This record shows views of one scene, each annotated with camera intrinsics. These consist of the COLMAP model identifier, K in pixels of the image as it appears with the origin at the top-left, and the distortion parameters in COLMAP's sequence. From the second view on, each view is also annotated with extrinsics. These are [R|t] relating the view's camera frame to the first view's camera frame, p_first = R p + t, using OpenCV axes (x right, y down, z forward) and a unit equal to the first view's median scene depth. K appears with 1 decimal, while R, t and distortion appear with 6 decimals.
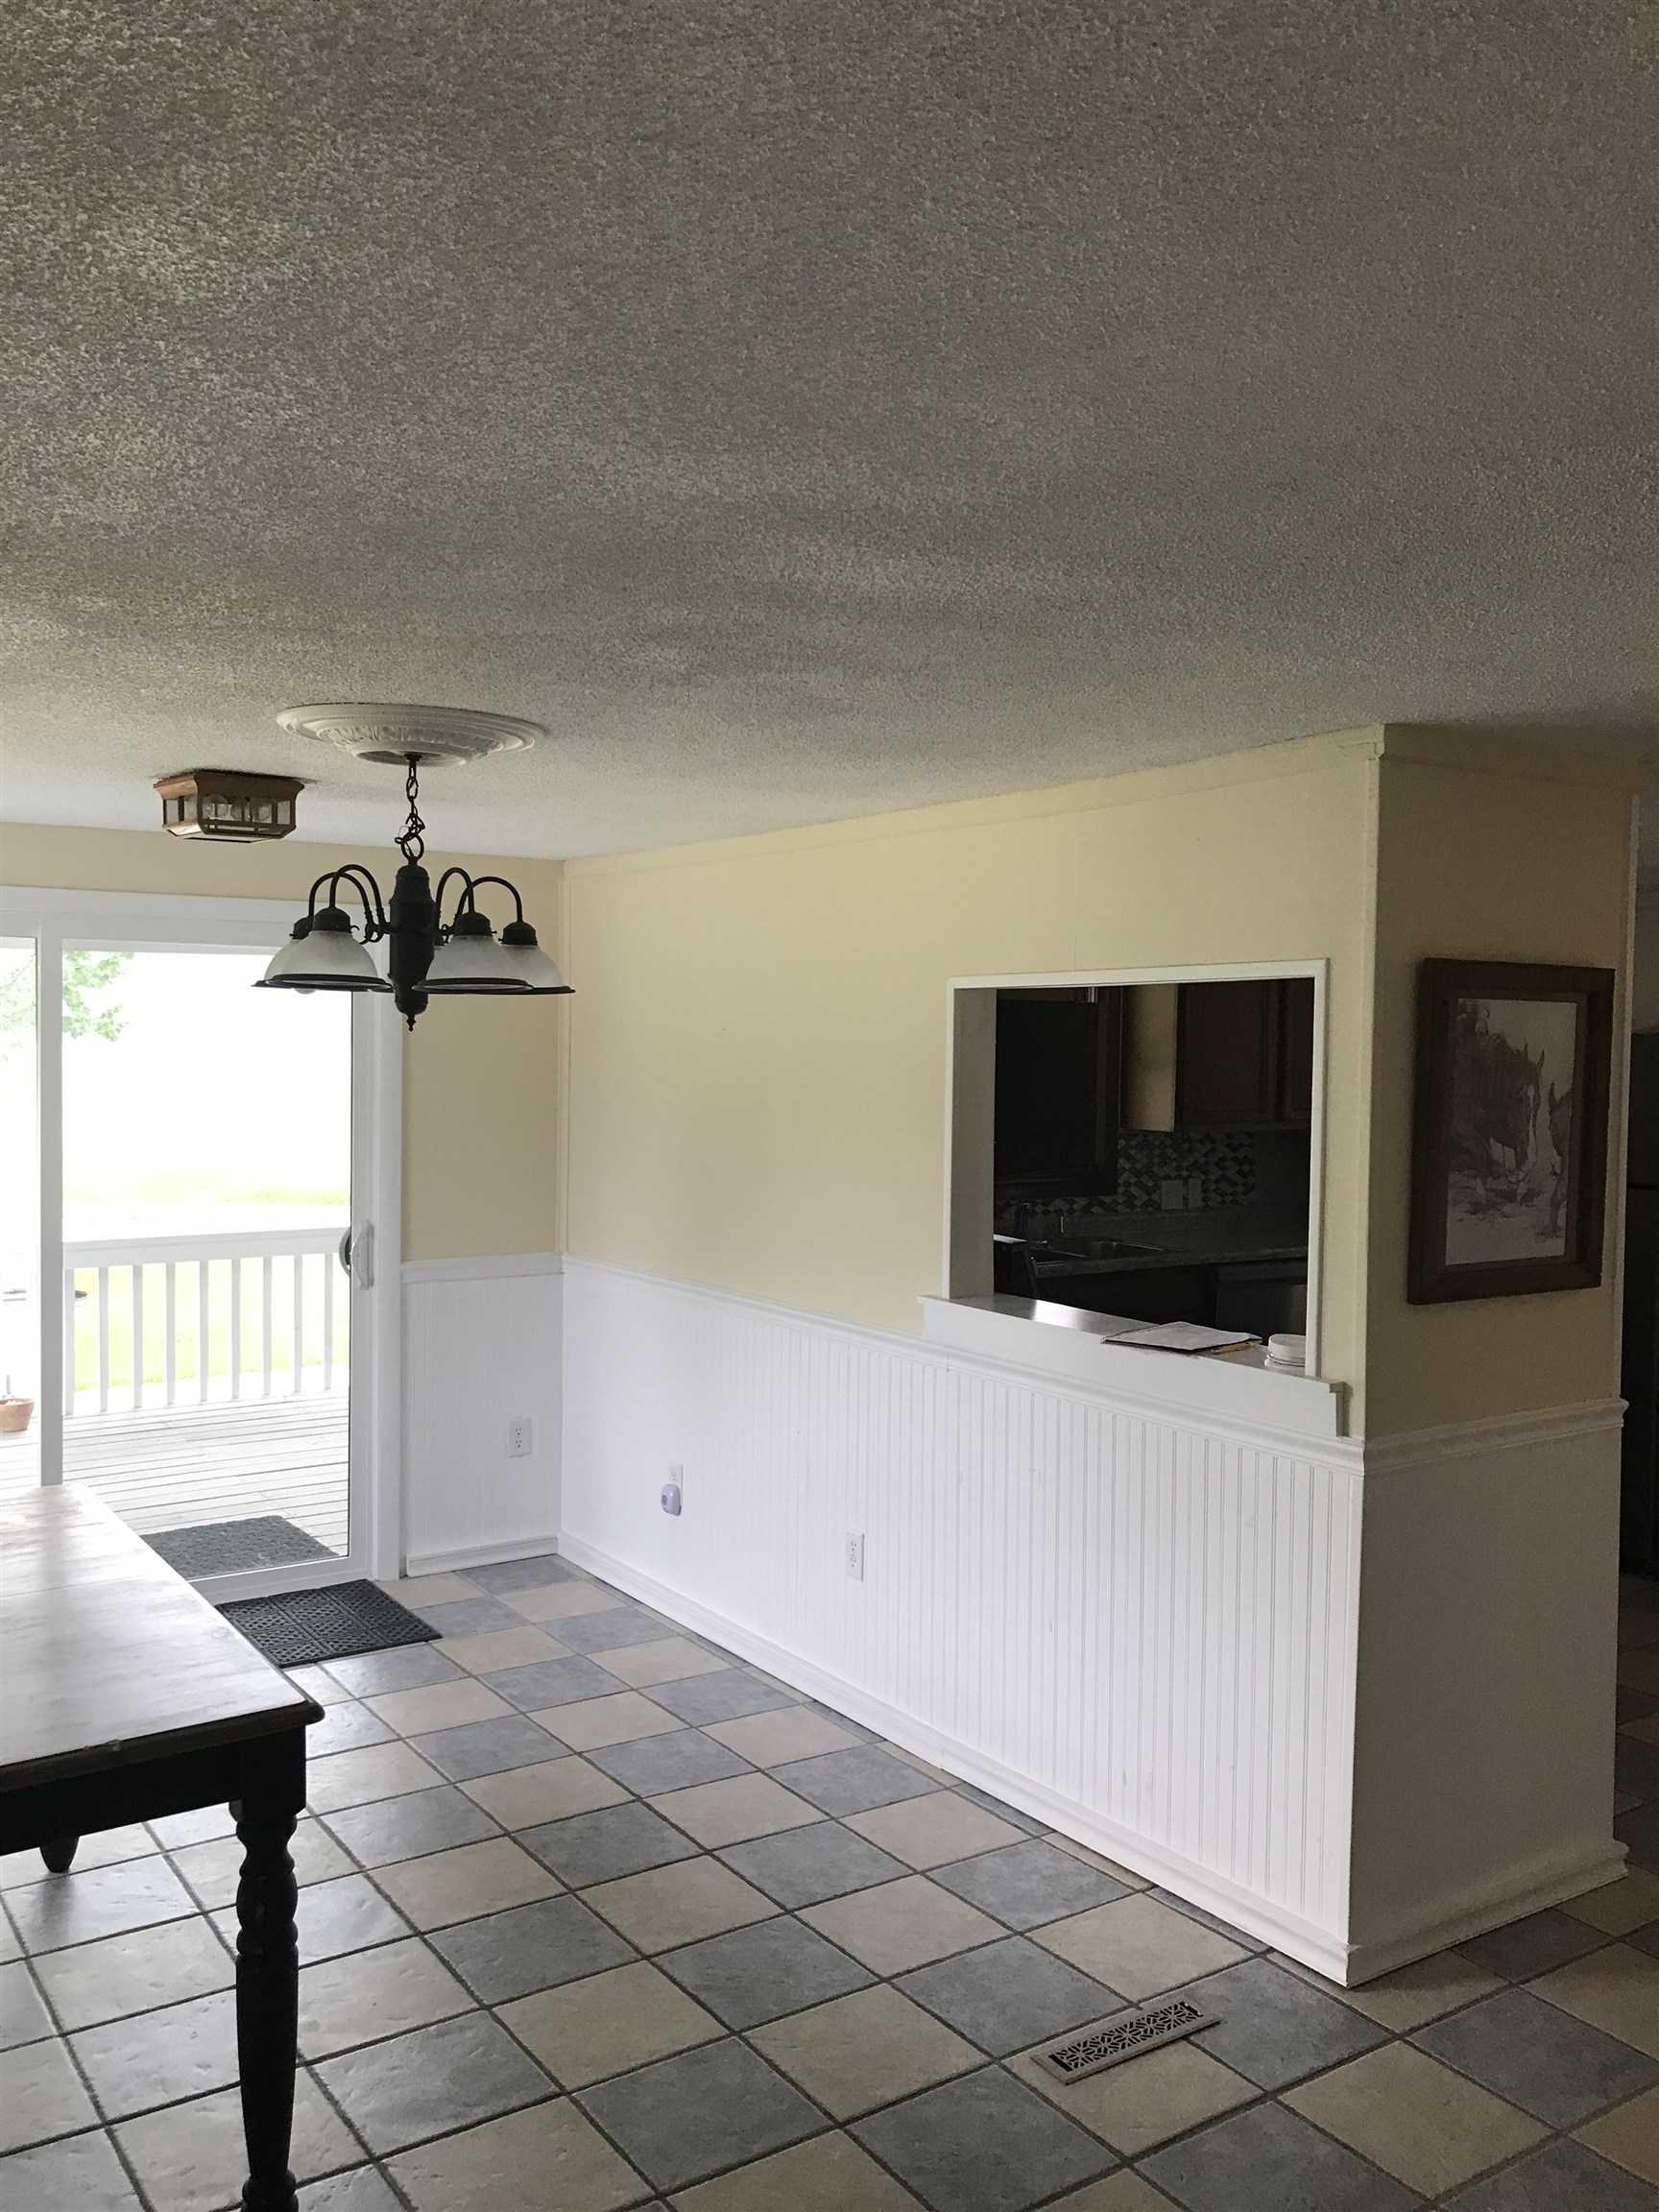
lens RADIAL K [[1804.7, 0, 828.3], [0, 1804.7, 1106.9], [0, 0, 1]] dist [0.001959, 0.000085]
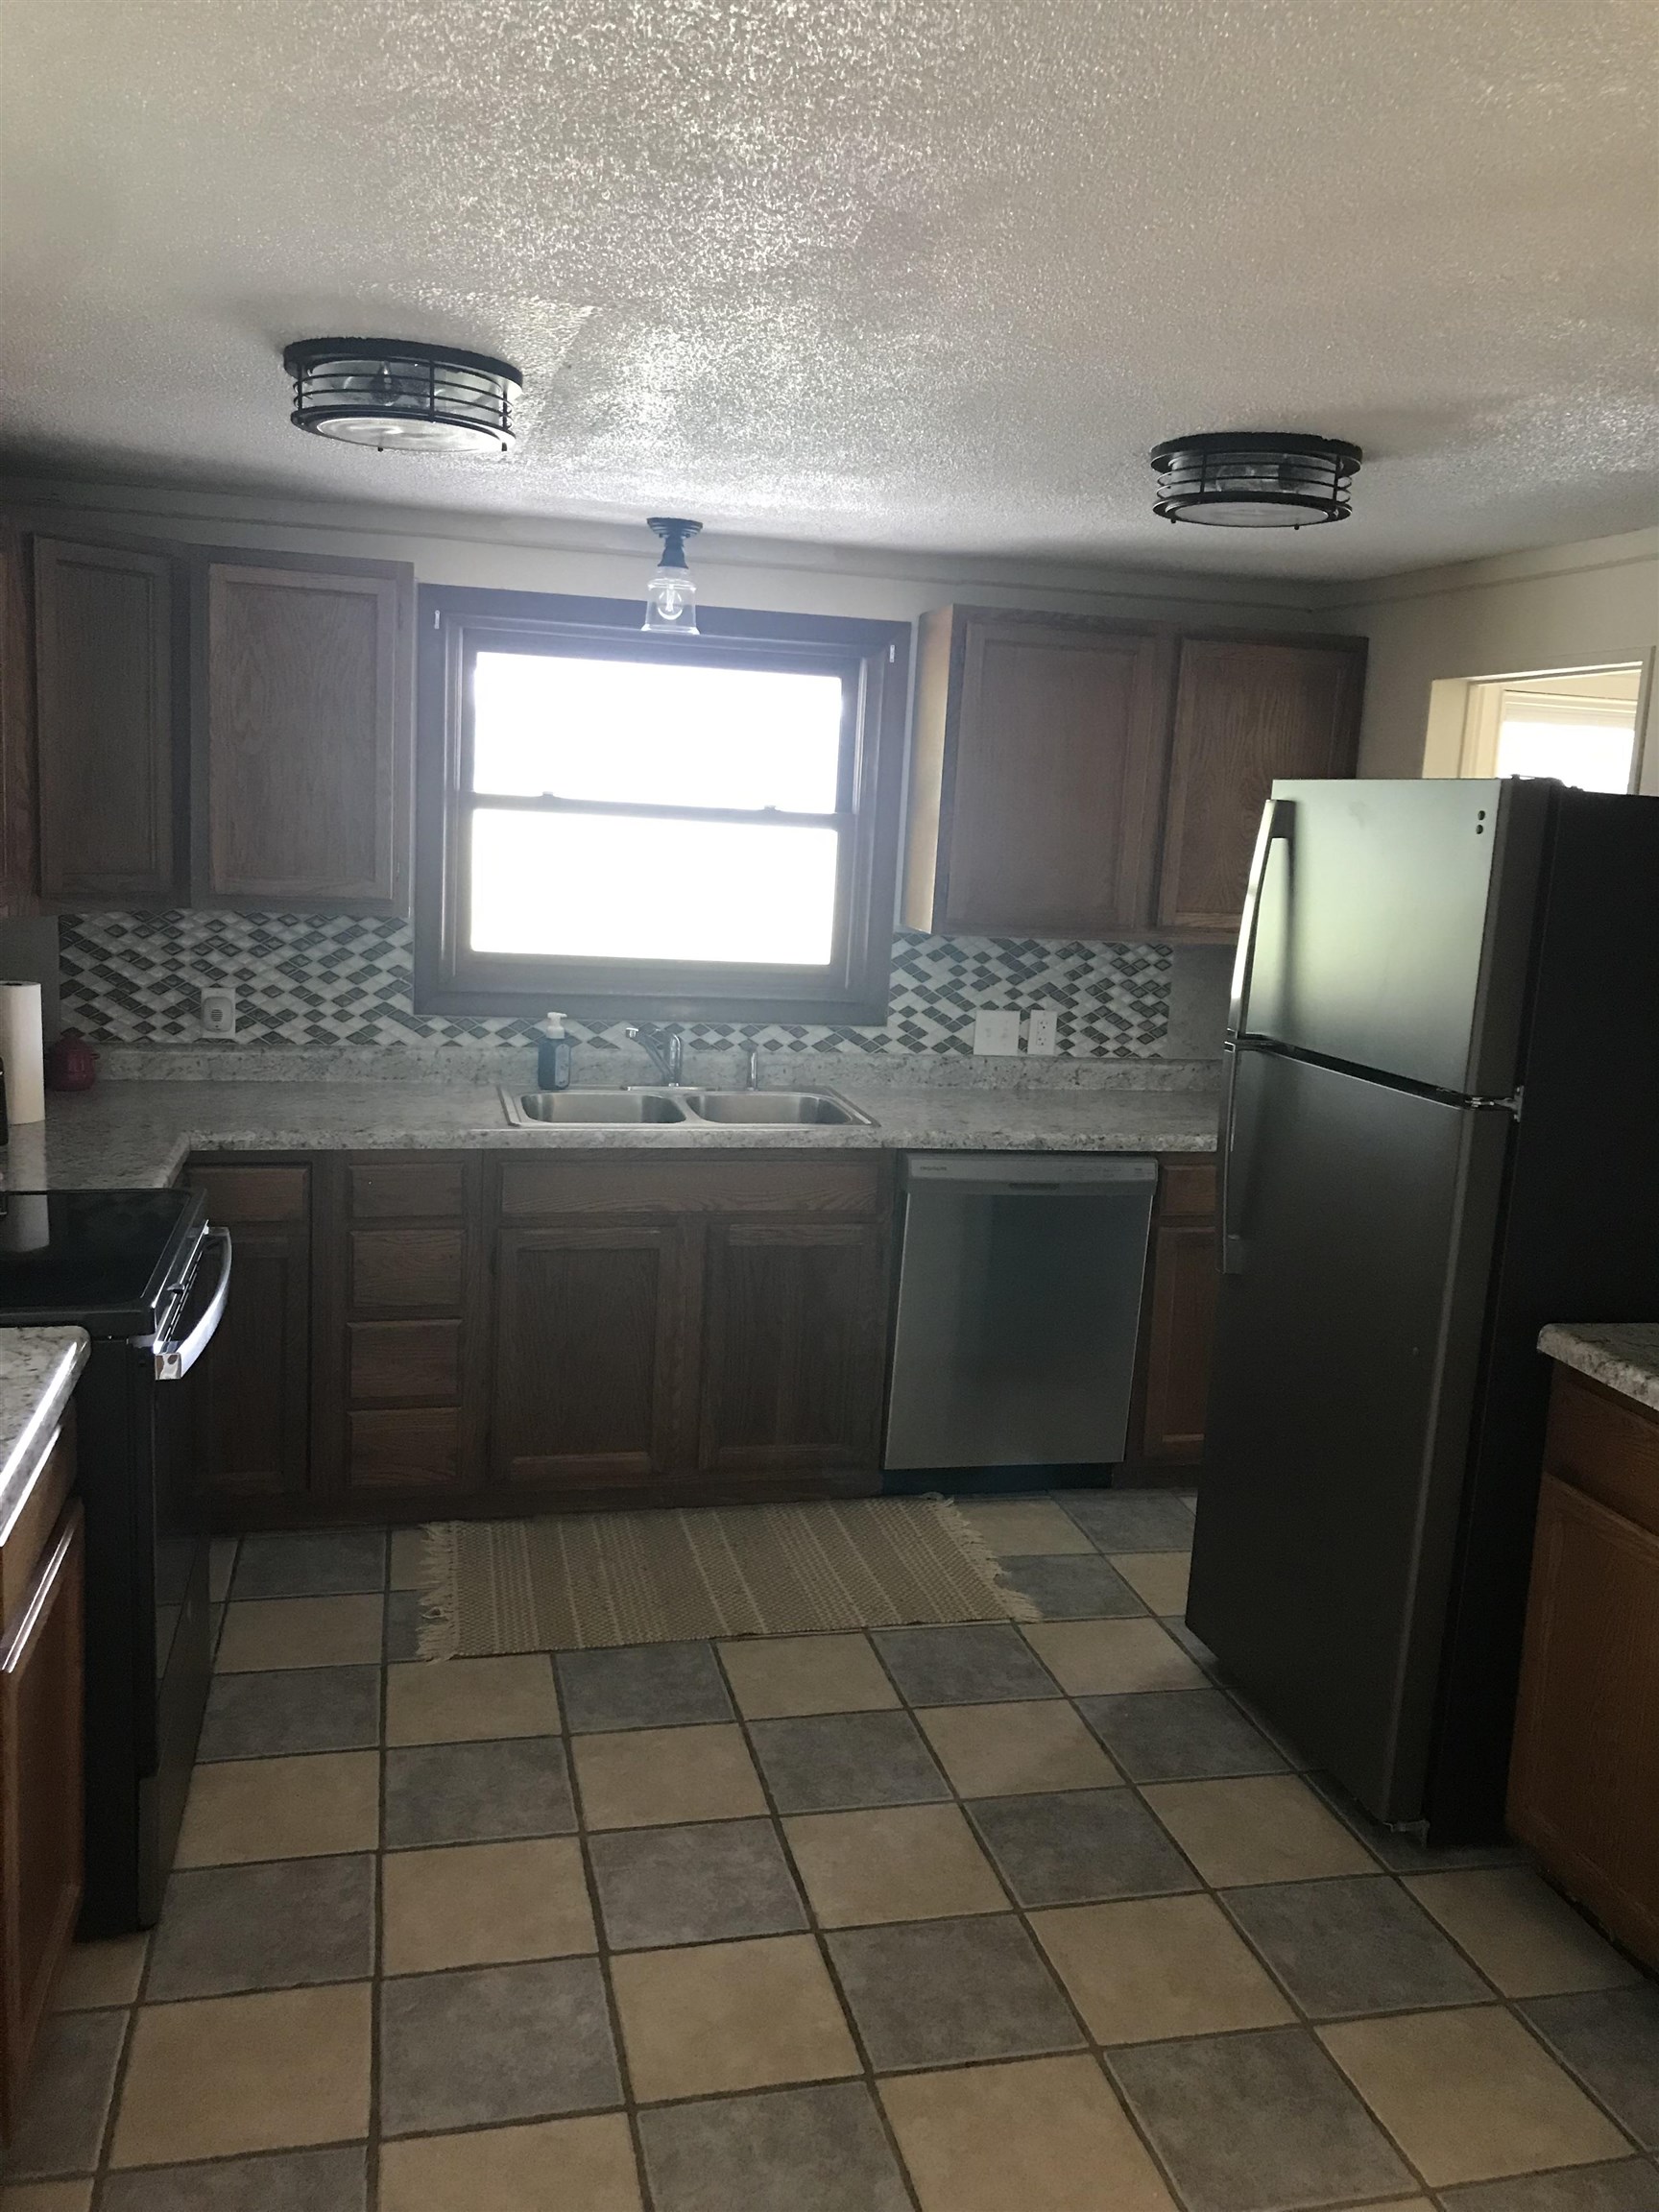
lens RADIAL K [[1804.7, 0, 830.2], [0, 1804.7, 1109.0], [0, 0, 1]] dist [0.001959, 0.000085]
pose [[0.934845, 0.089738, -0.343530, 0.360321], [-0.049946, 0.991150, 0.122993, -0.000977], [0.351526, -0.097822, 0.931053, 0.374526]]
